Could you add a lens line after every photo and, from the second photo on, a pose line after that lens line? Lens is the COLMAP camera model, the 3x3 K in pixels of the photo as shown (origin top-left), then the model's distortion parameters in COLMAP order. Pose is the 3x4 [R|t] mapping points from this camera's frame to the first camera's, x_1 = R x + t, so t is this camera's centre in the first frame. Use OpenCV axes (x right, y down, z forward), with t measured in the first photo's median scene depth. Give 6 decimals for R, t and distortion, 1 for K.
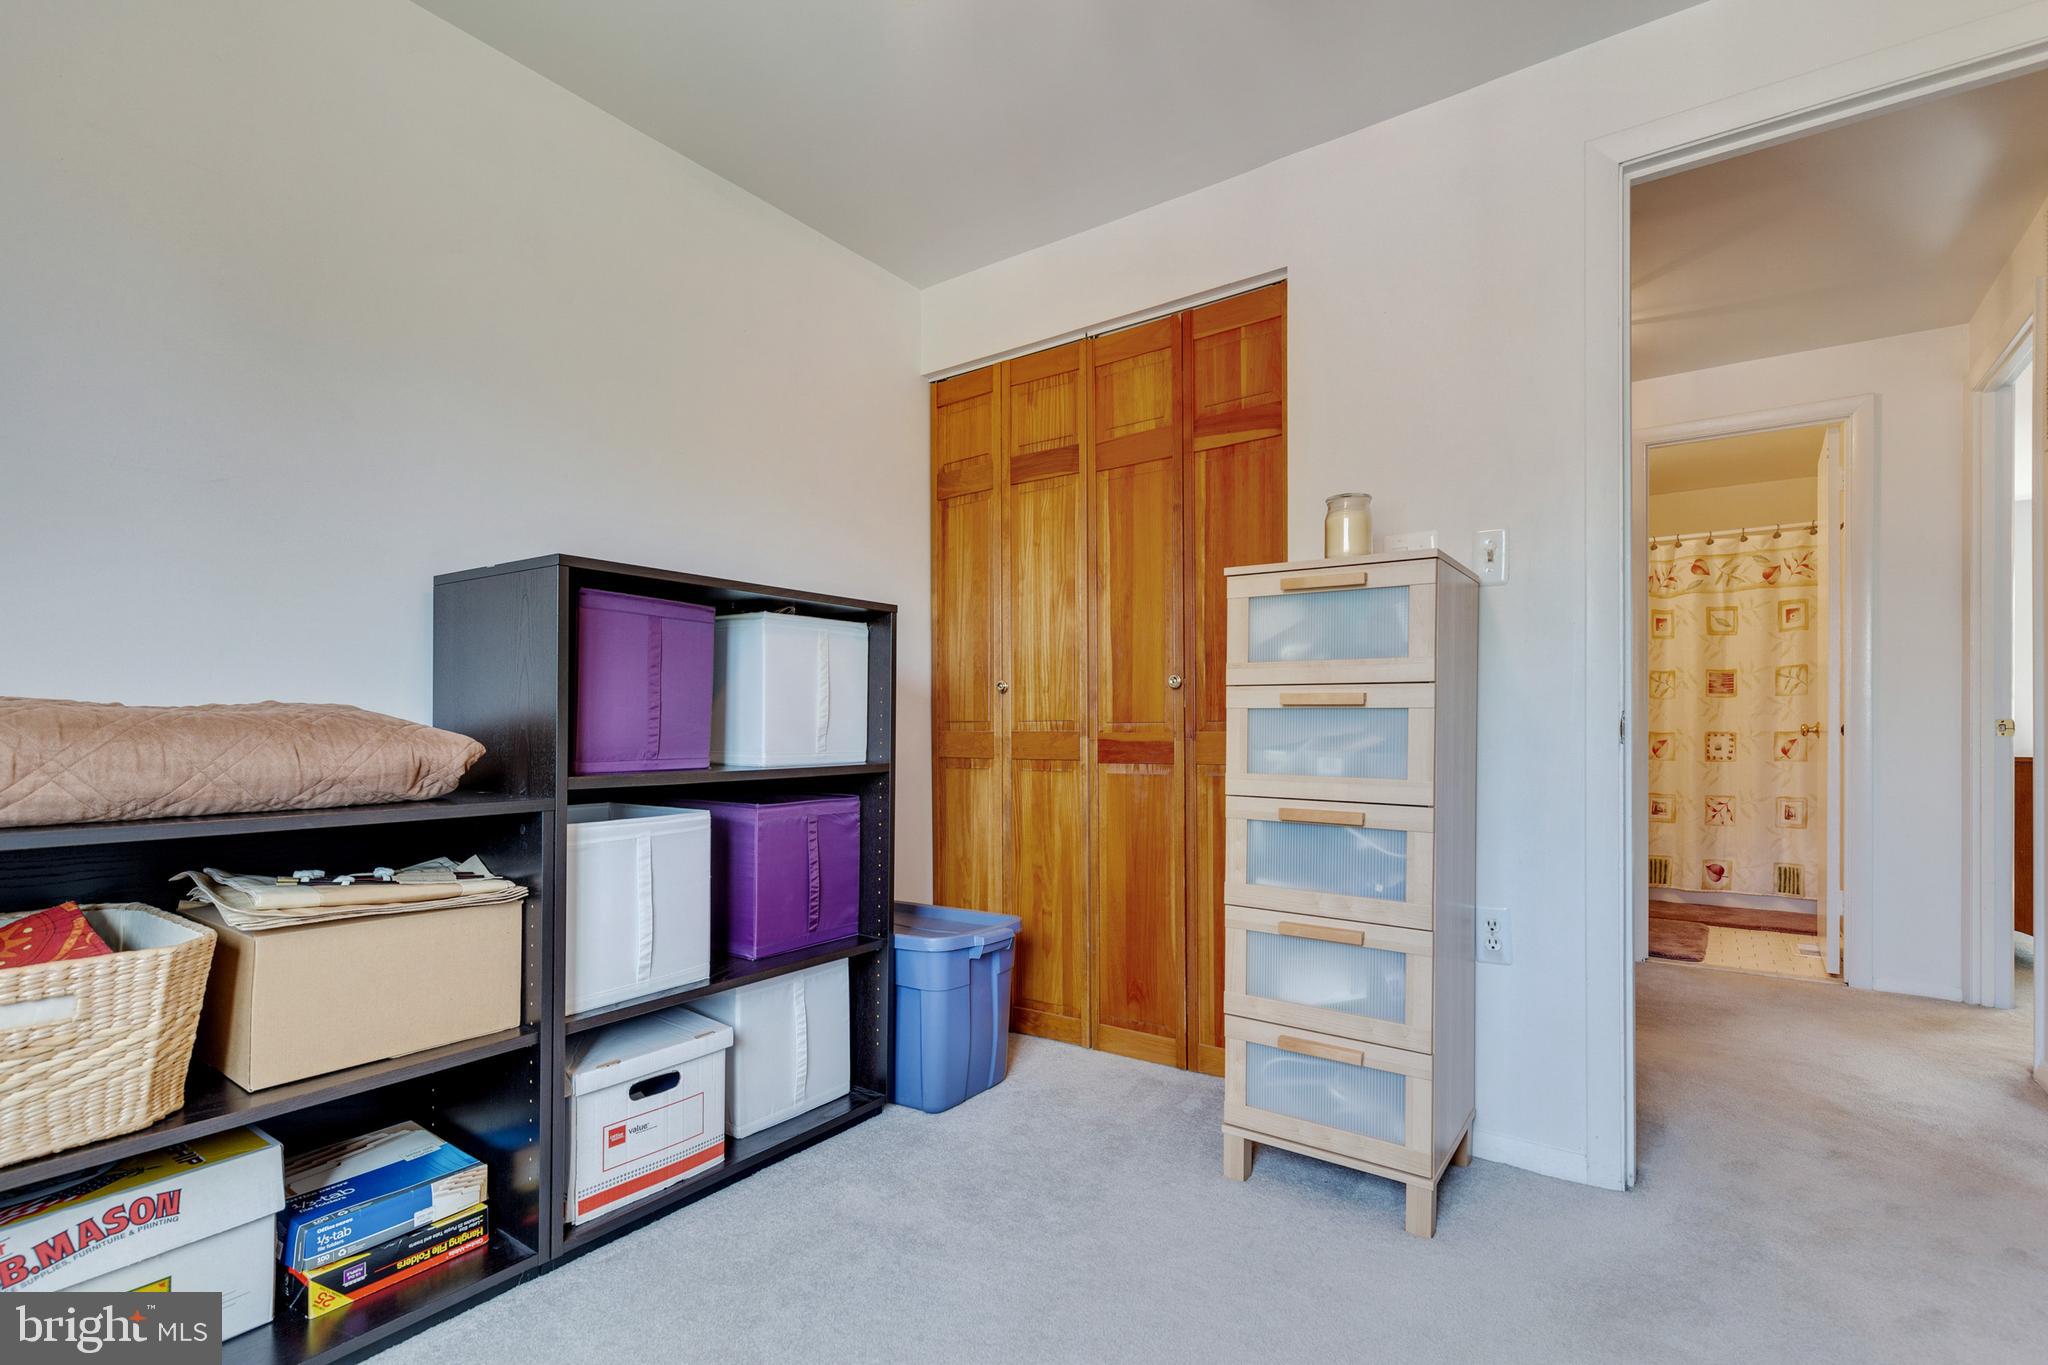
lens RADIAL K [[929.2, 0, 1038.5], [0, 929.2, 732.7], [0, 0, 1]] dist [0.008197, -0.001956]
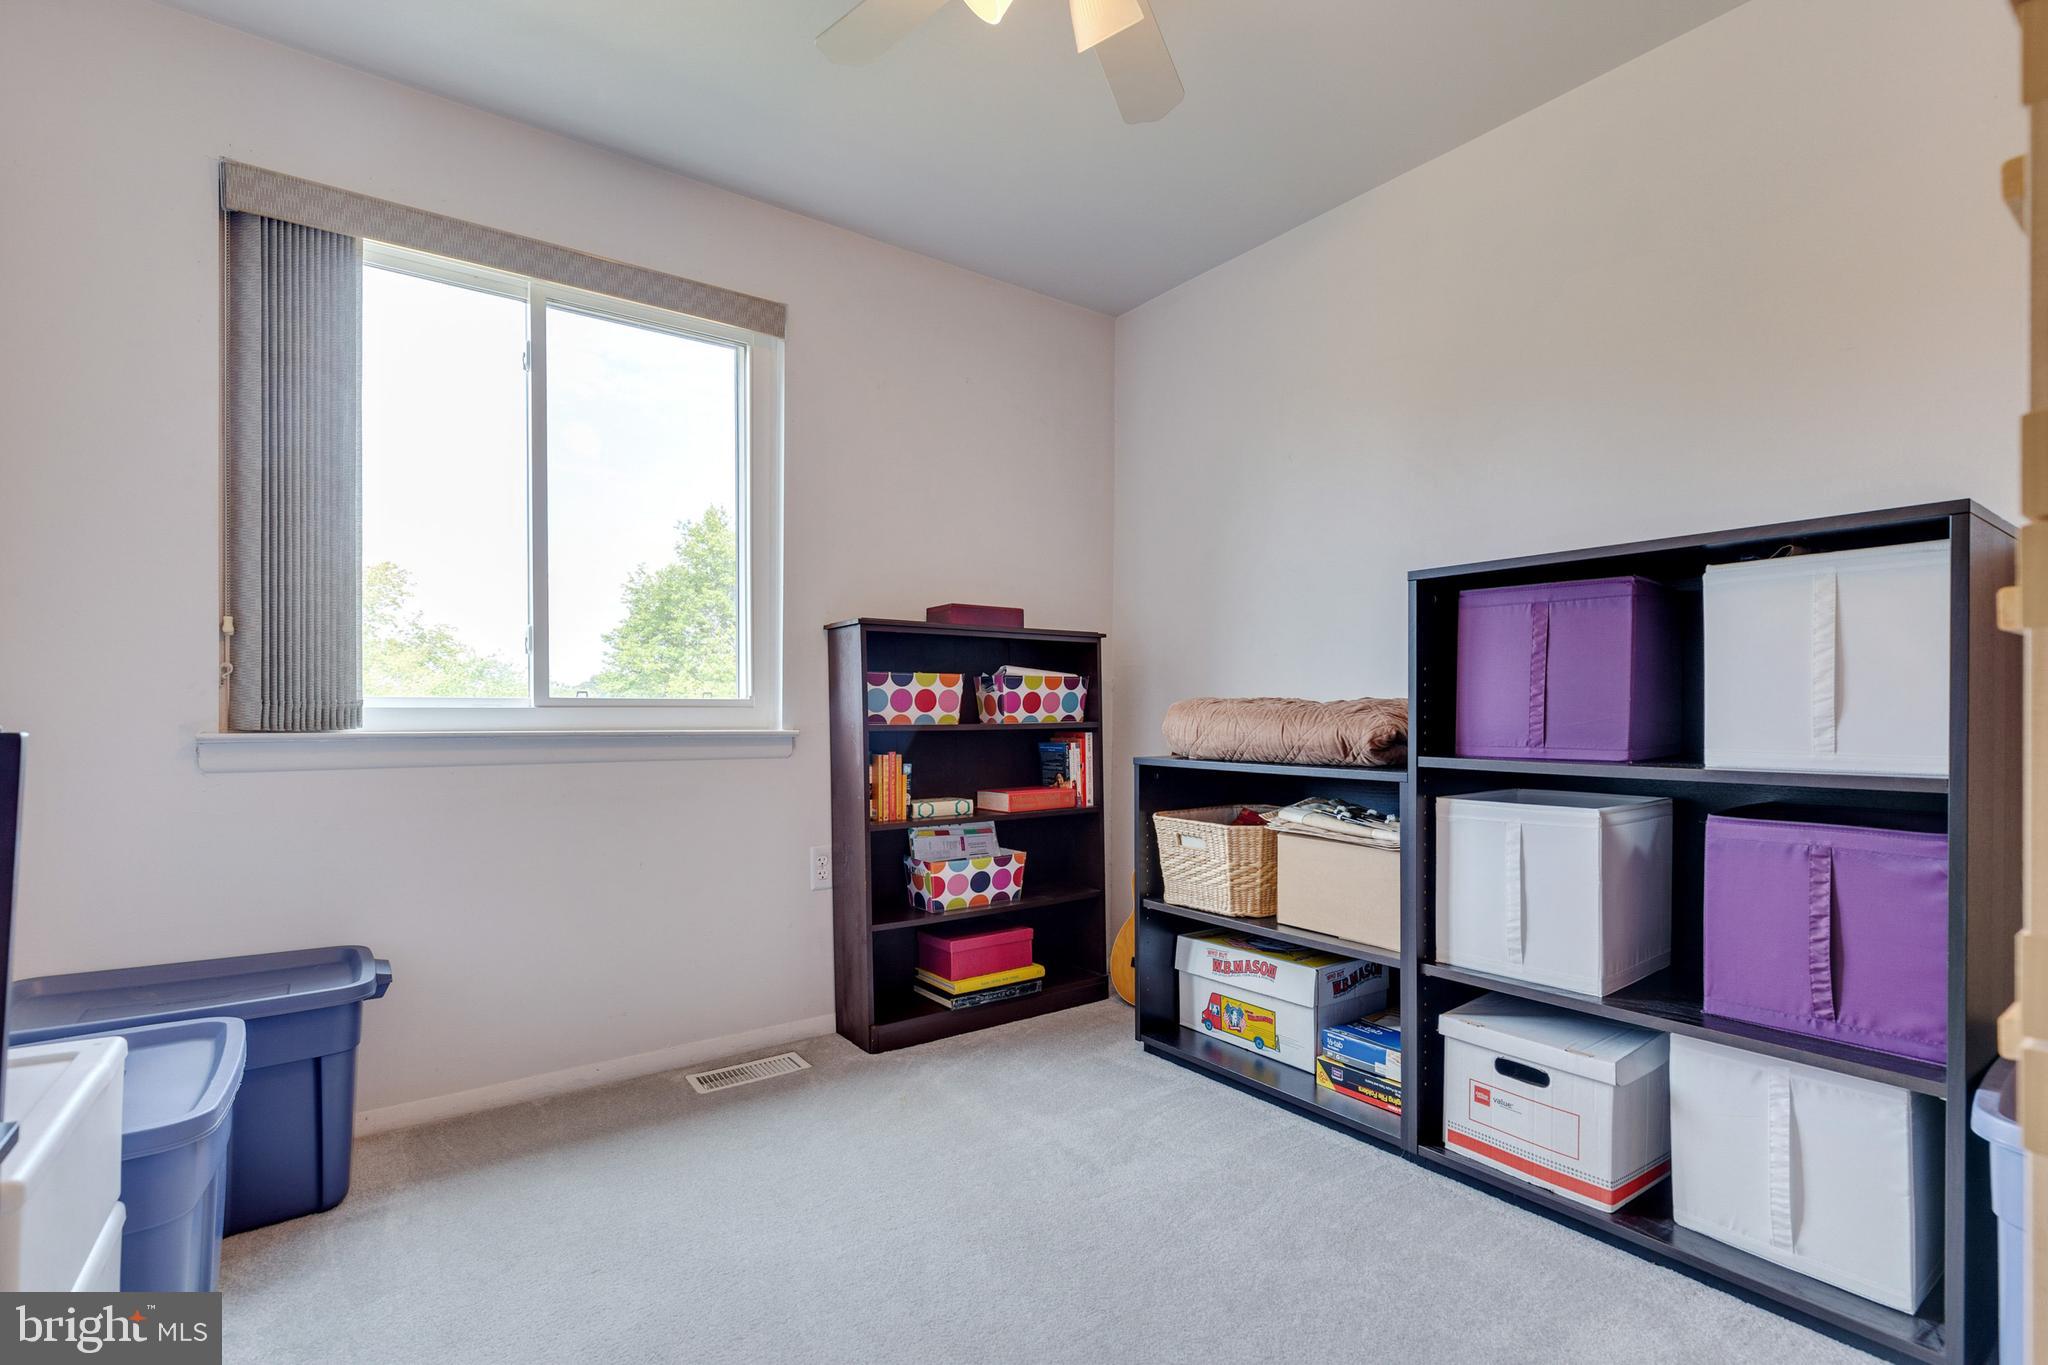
lens RADIAL K [[929.2, 0, 1025.2], [0, 929.2, 698.5], [0, 0, 1]] dist [0.008197, -0.001956]
pose [[-0.302968, -0.006434, -0.952979, 0.744975], [0.000185, 0.999977, -0.006810, -0.017873], [0.953001, -0.002240, -0.302960, 0.836332]]
